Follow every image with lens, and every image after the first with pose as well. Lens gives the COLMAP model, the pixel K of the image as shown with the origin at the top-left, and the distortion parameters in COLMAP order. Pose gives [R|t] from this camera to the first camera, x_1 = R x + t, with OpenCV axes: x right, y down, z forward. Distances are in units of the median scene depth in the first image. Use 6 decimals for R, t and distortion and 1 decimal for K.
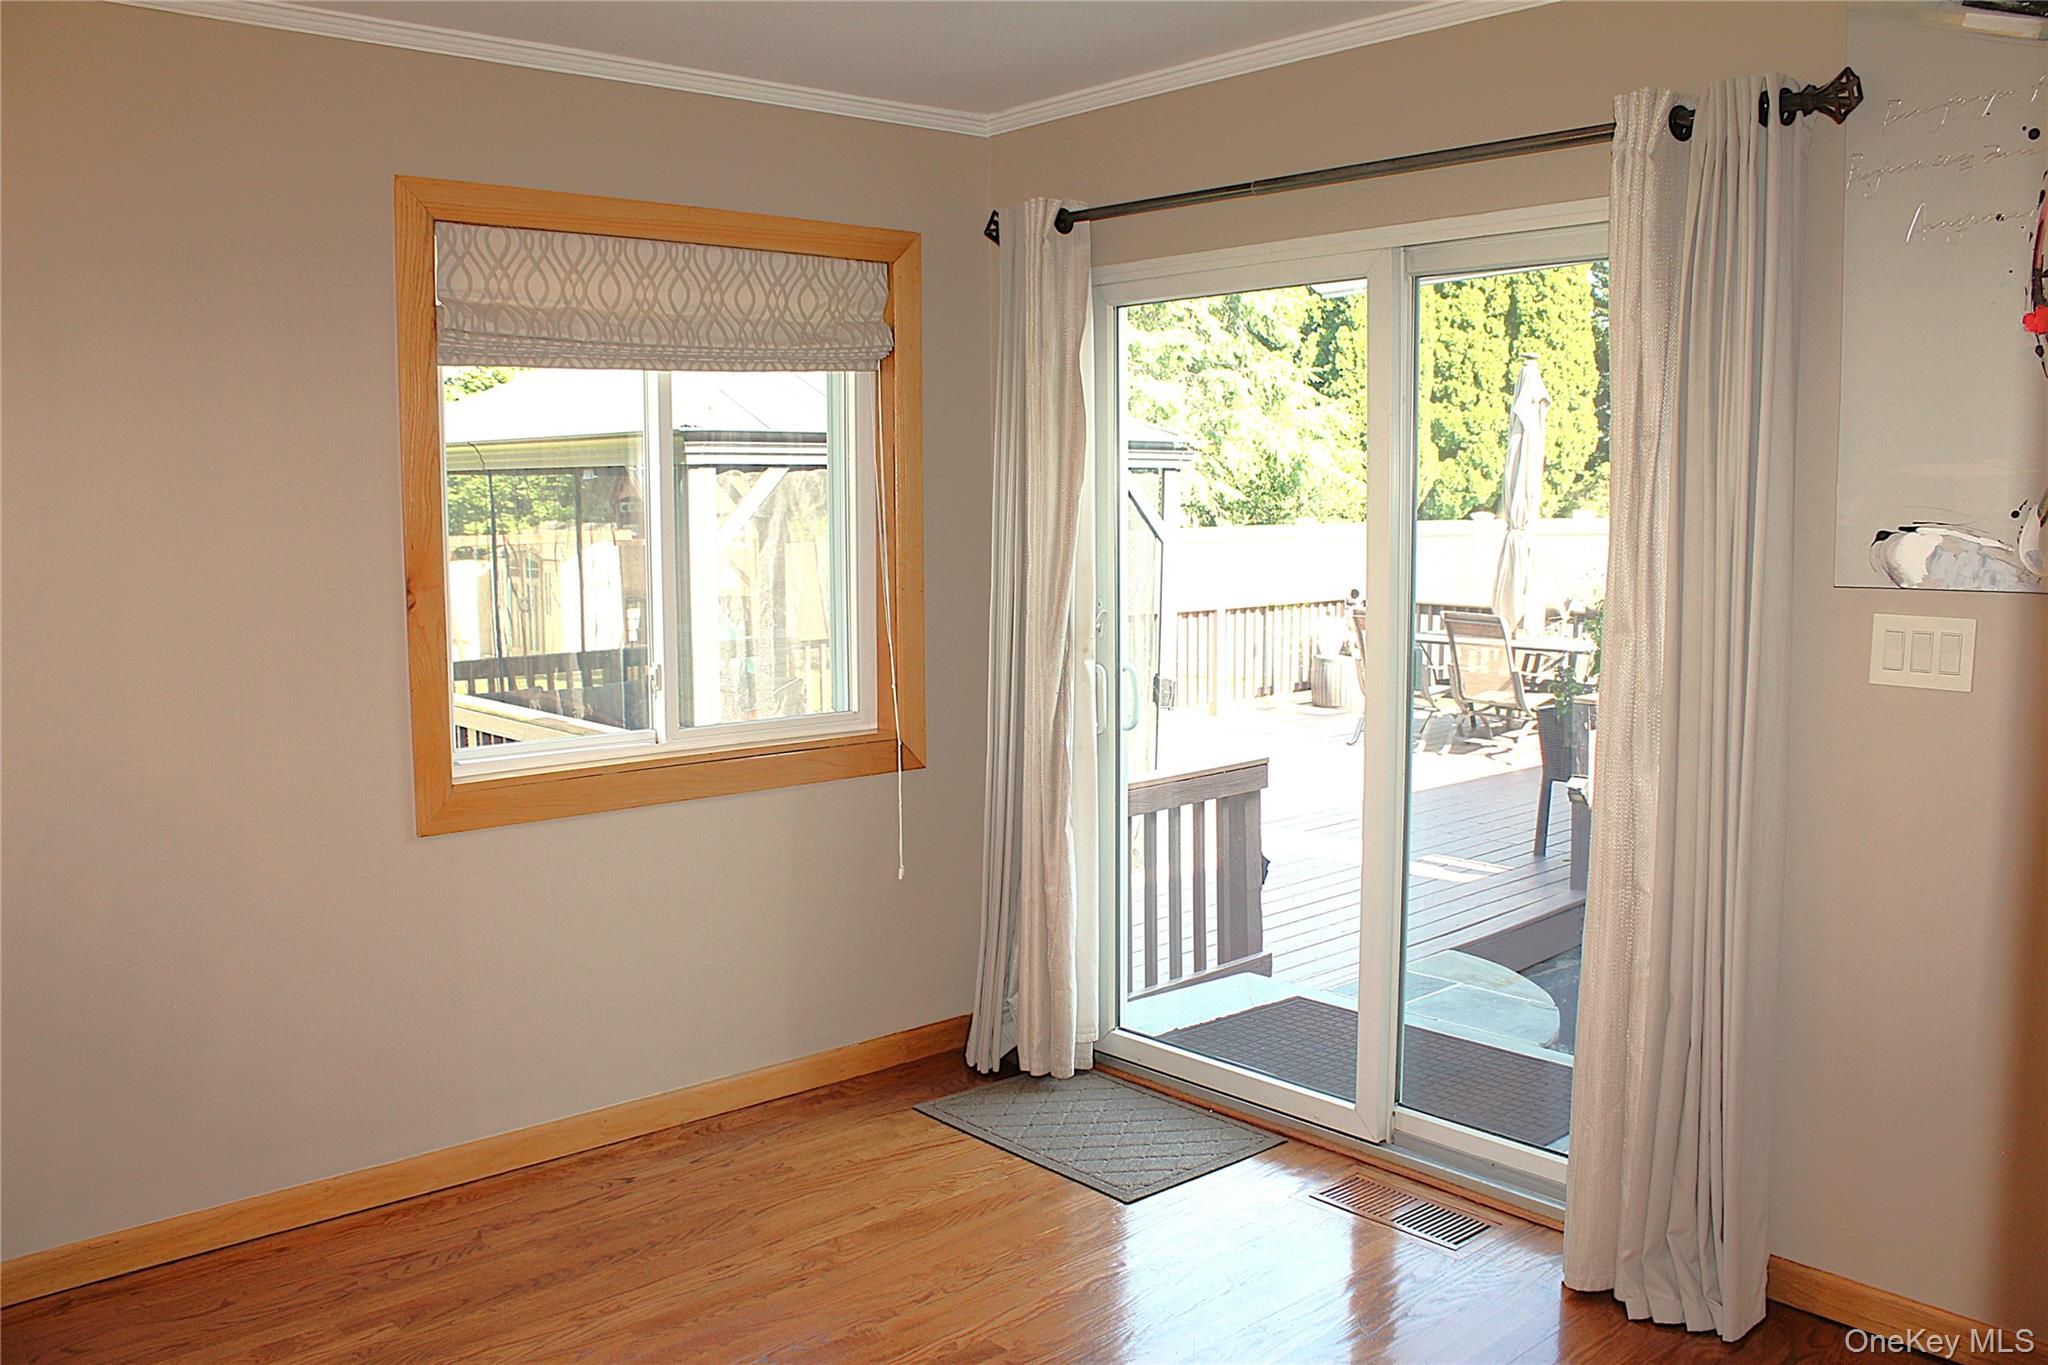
lens RADIAL K [[1697.3, 0, 1035.5], [0, 1697.3, 678.3], [0, 0, 1]] dist [-0.166696, 0.146903]
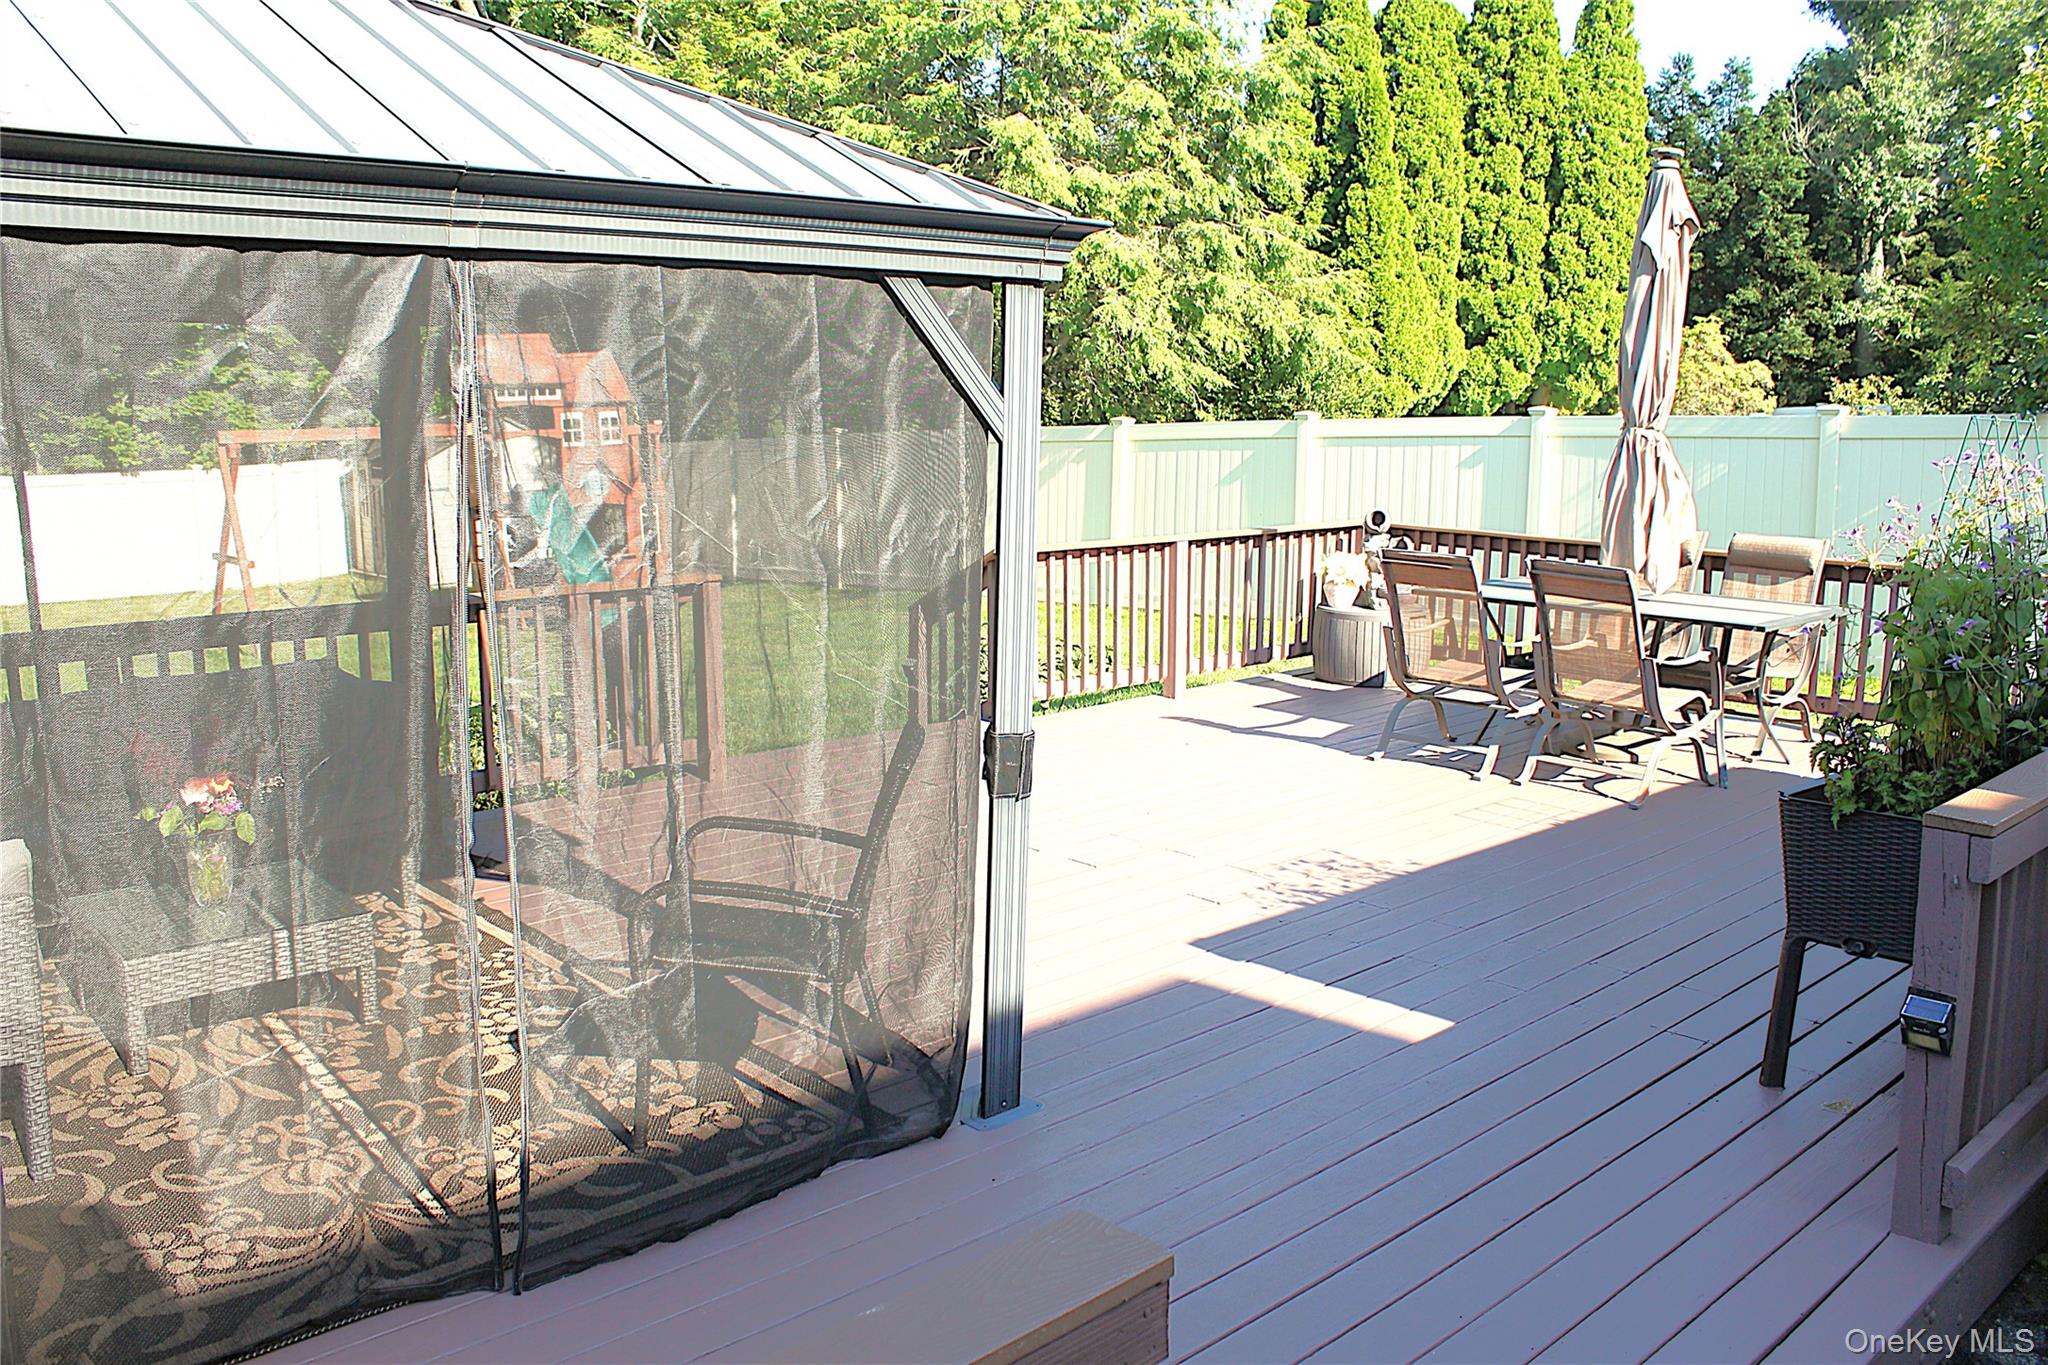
lens RADIAL K [[1697.3, 0, 1035.5], [0, 1697.3, 678.3], [0, 0, 1]] dist [-0.166696, 0.146903]
pose [[0.999975, 0.006966, 0.001447, 0.025092], [-0.007040, 0.998208, 0.059425, -0.012754], [-0.001030, -0.059434, 0.998232, 0.160427]]
